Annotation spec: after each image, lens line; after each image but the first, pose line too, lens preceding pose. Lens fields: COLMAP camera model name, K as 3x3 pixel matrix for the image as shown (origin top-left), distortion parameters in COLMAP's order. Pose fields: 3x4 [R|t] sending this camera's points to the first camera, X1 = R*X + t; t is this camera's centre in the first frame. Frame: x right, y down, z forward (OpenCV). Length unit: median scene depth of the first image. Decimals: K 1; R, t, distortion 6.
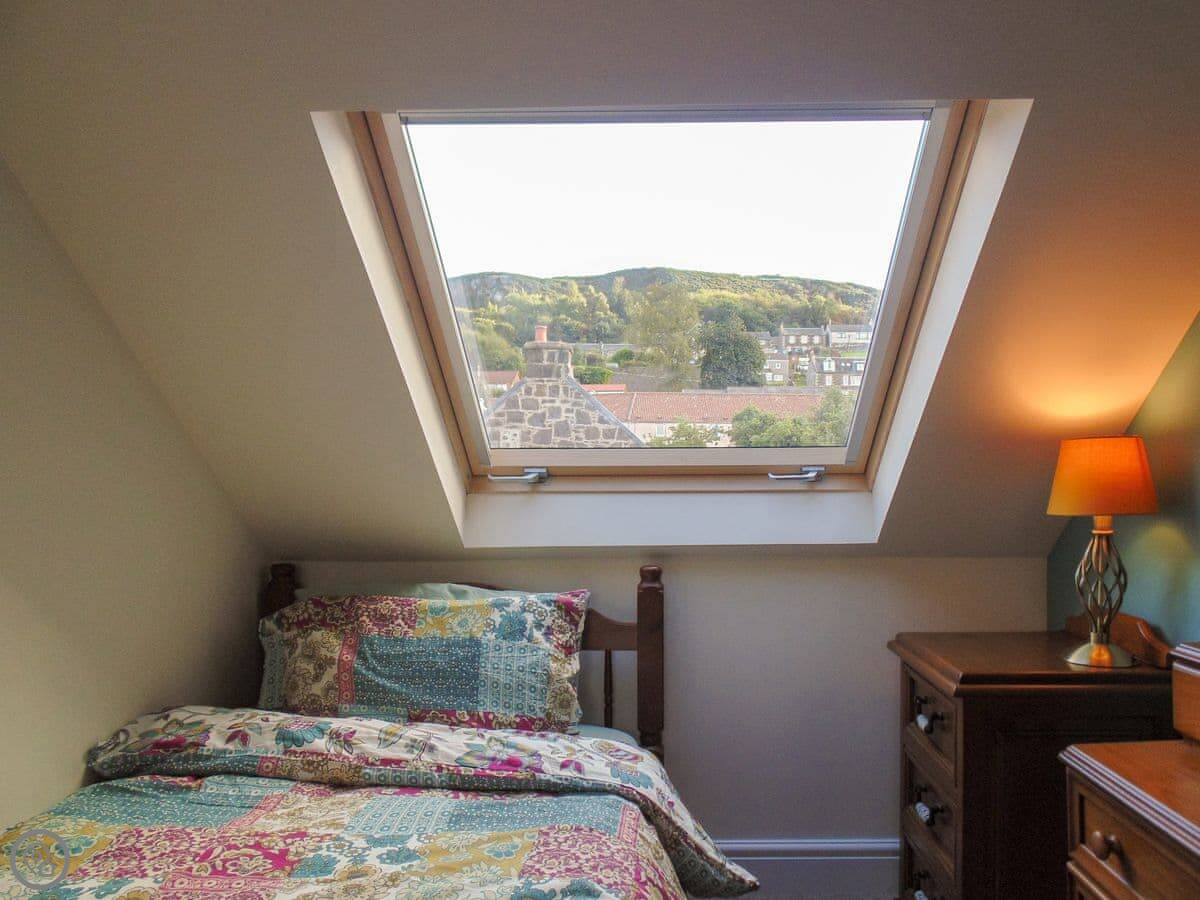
lens RADIAL K [[1147.2, 0, 600.6], [0, 1147.2, 466.2], [0, 0, 1]] dist [-0.033622, 0.001069]
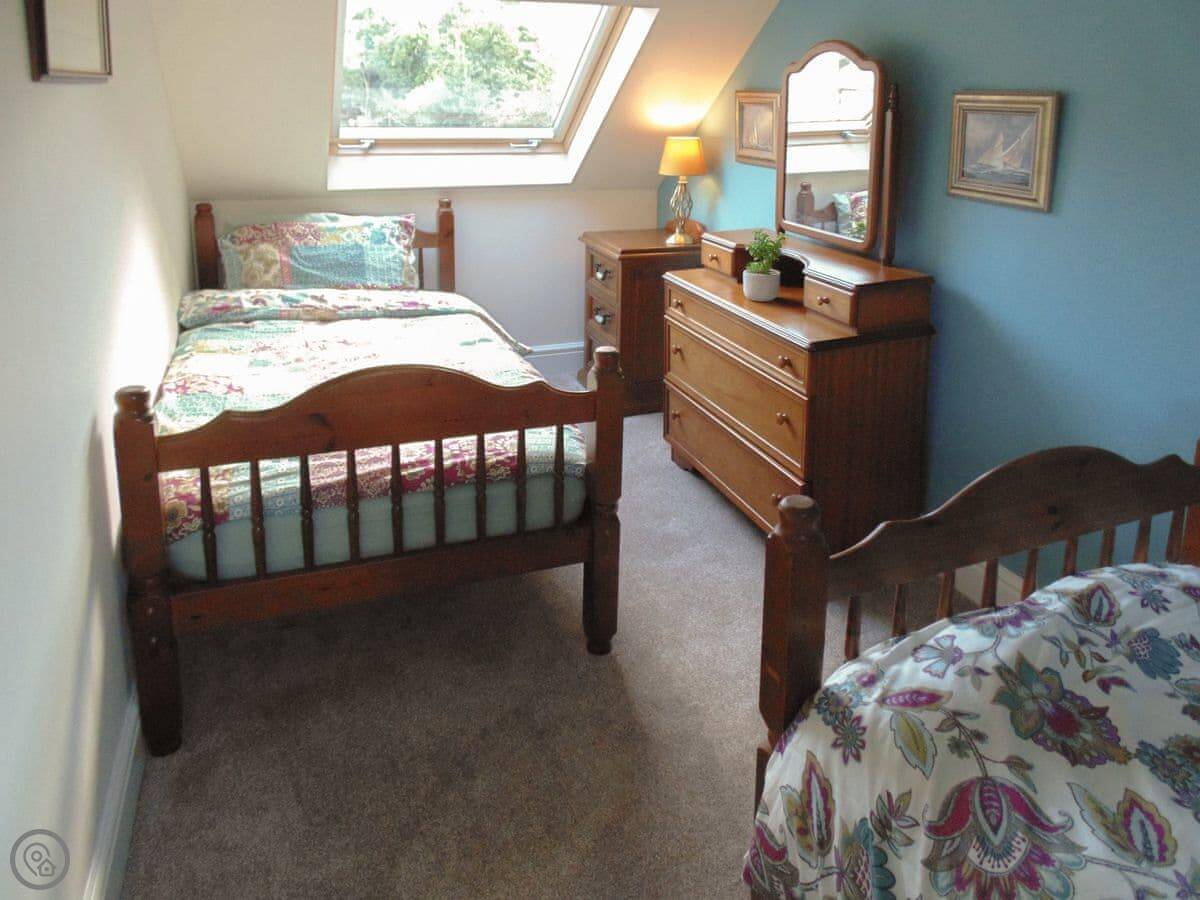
lens RADIAL K [[1147.2, 0, 600.6], [0, 1147.2, 466.2], [0, 0, 1]] dist [-0.033622, 0.001069]
pose [[0.946047, -0.101692, 0.307657, -0.338155], [-0.008054, 0.941805, 0.336064, -0.127726], [-0.323928, -0.320411, 0.890173, -0.829603]]
